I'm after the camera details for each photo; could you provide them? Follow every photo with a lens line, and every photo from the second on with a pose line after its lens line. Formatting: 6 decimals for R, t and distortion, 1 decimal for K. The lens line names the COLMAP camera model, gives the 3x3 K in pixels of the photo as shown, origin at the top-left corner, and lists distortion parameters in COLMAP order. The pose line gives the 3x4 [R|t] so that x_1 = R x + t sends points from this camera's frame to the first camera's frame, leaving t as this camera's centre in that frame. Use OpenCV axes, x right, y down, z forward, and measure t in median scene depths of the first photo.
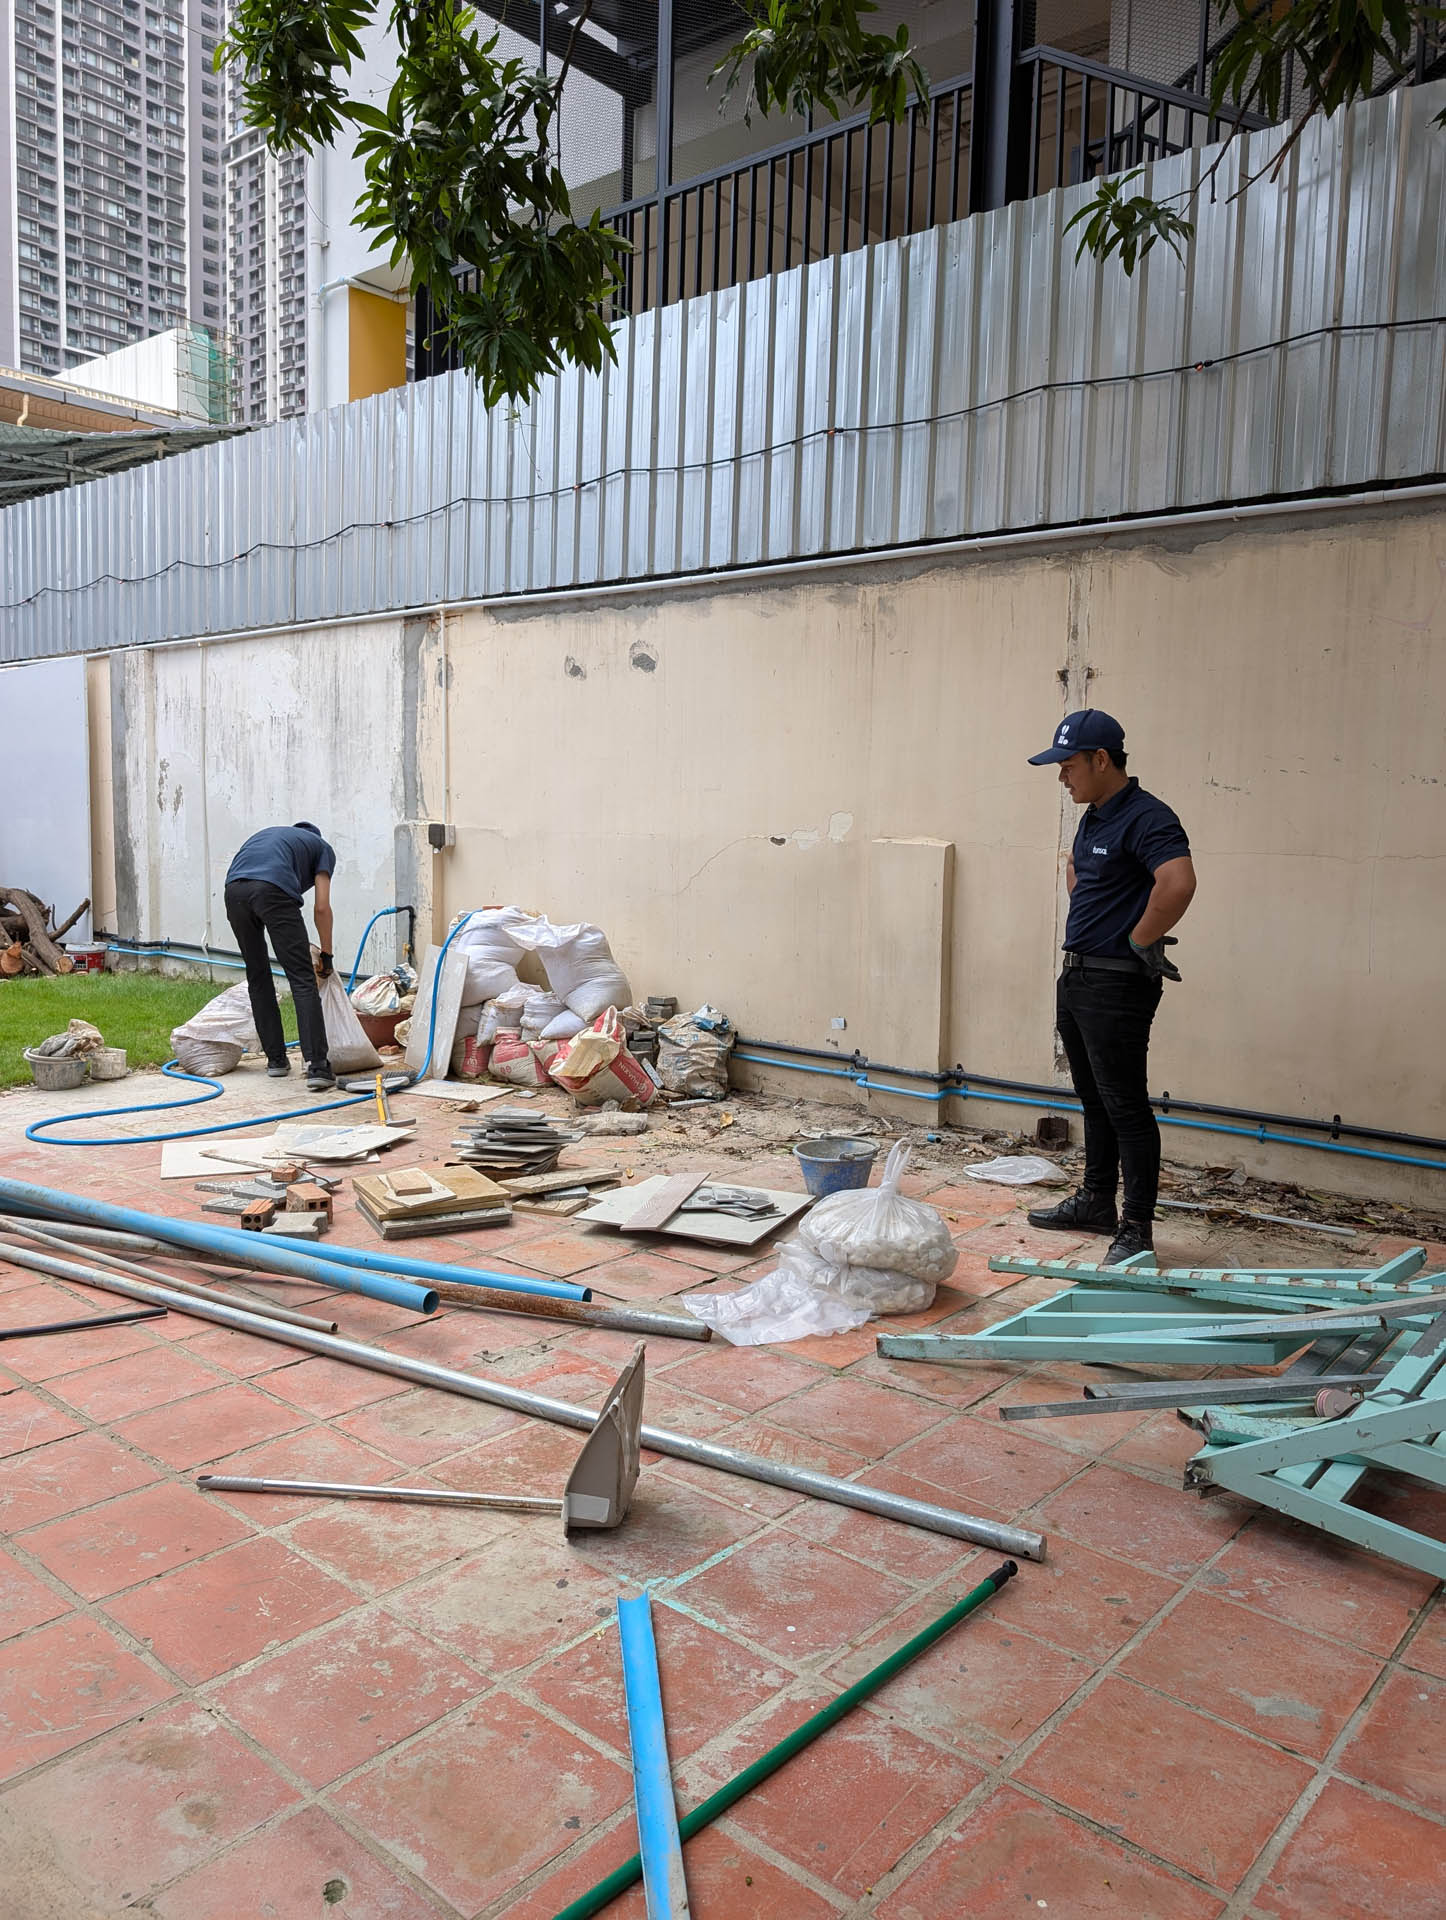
lens RADIAL K [[1388.8, 0, 695.8], [0, 1388.8, 962.6], [0, 0, 1]] dist [0.050576, -0.102761]
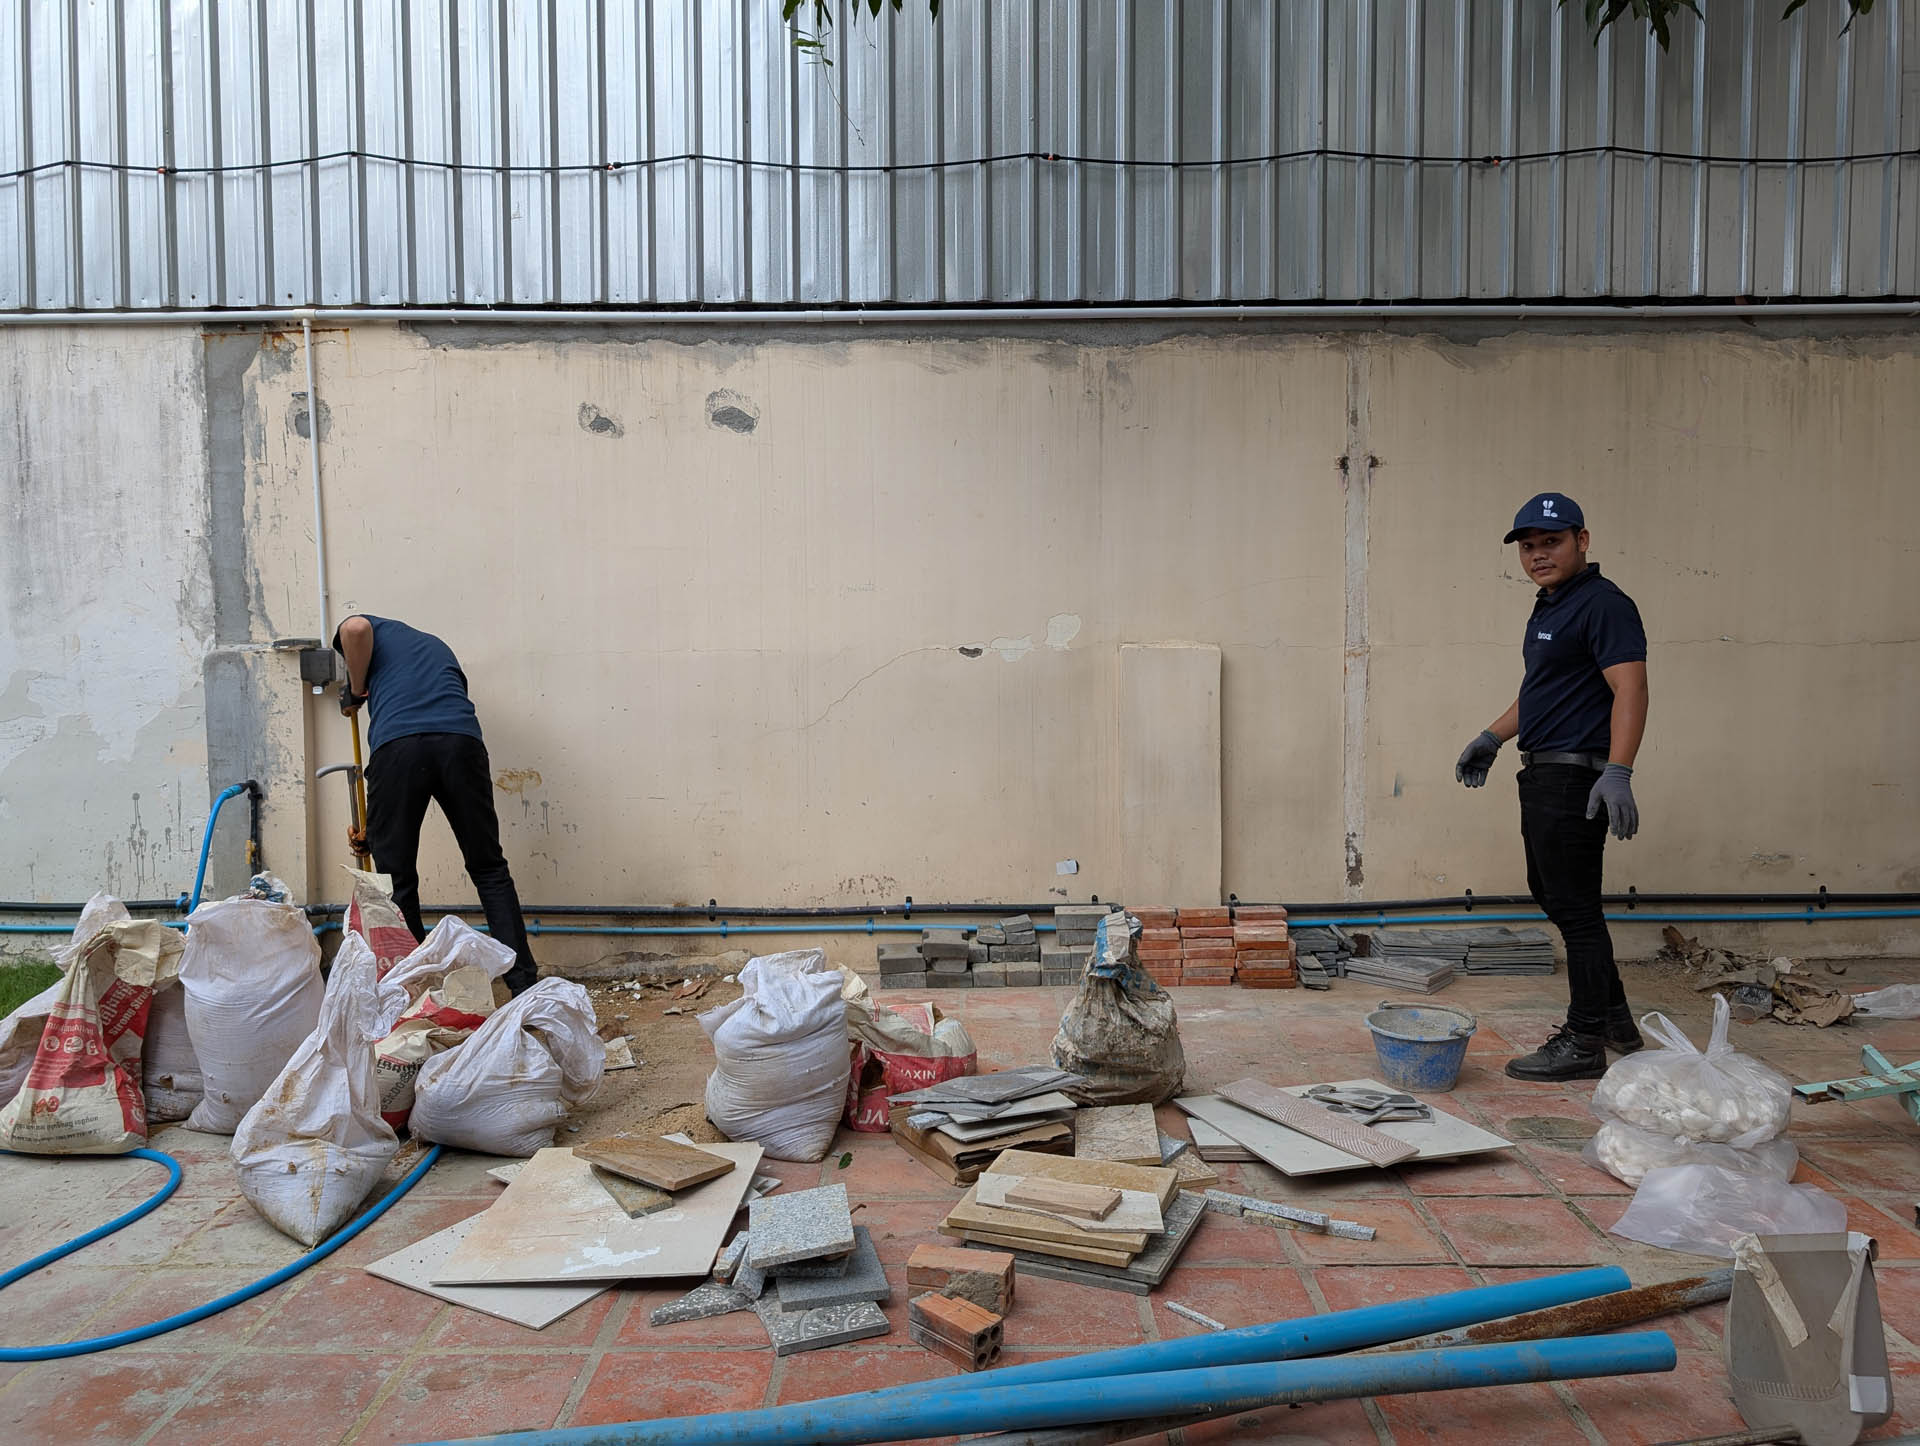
lens RADIAL K [[1388.8, 0, 960.0], [0, 1388.8, 723.0], [0, 0, 1]] dist [0.050576, -0.102761]
pose [[0.756122, -0.063027, 0.651389, -0.491566], [0.092329, 0.995670, -0.010836, -0.040208], [-0.647885, 0.068336, 0.758667, 0.416066]]
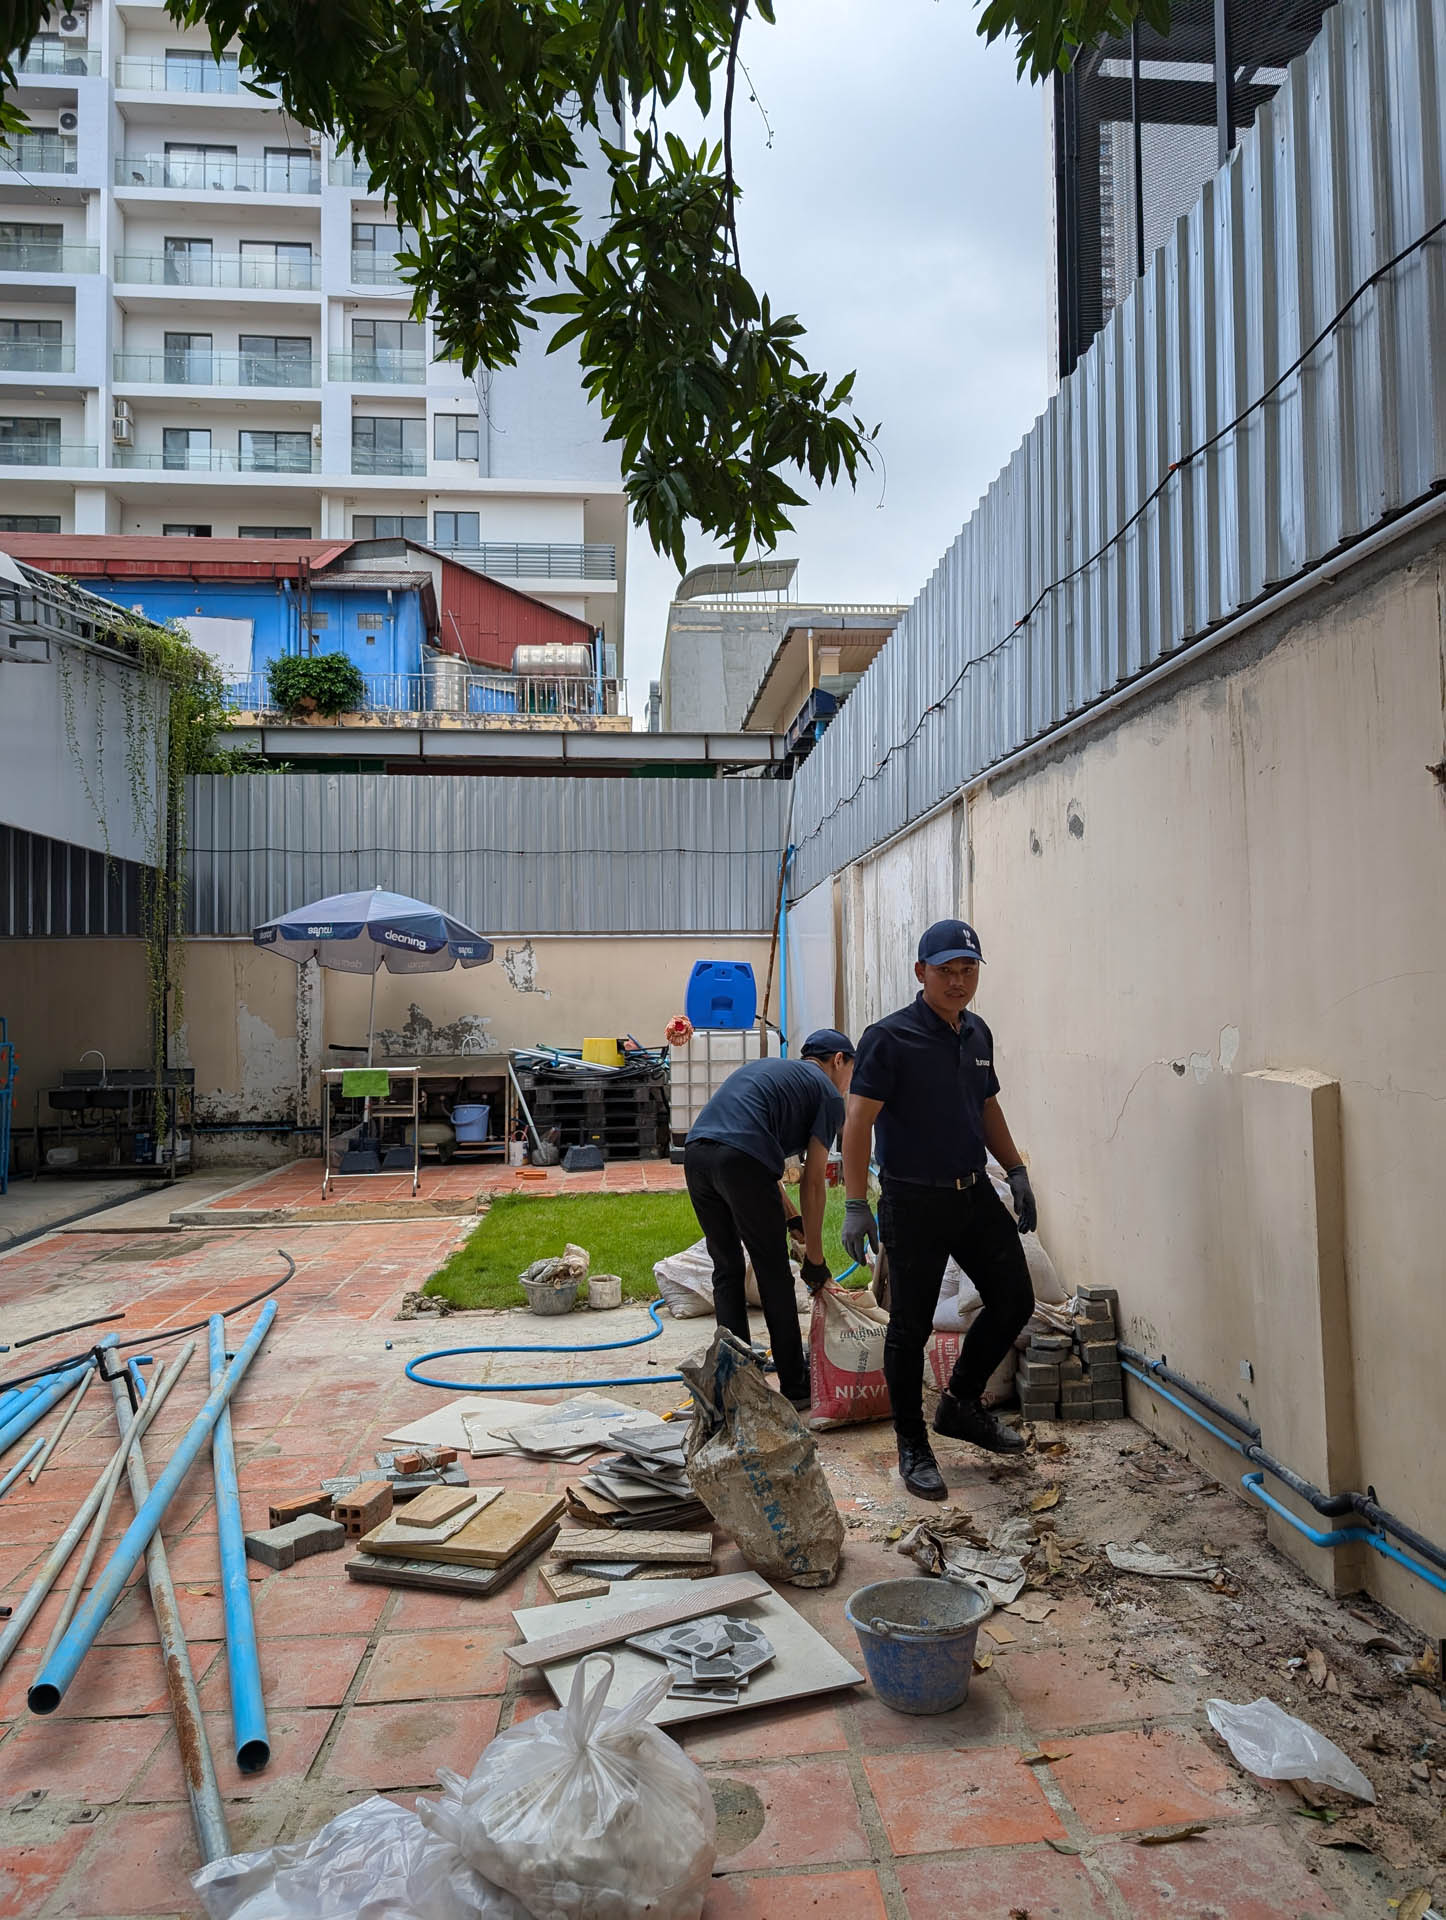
lens RADIAL K [[1388.8, 0, 695.8], [0, 1388.8, 962.6], [0, 0, 1]] dist [0.050576, -0.102761]
pose [[0.694949, -0.053624, -0.717057, 0.392907], [-0.039632, 0.992843, -0.112658, -0.057932], [0.717966, 0.106710, 0.687850, 0.393957]]
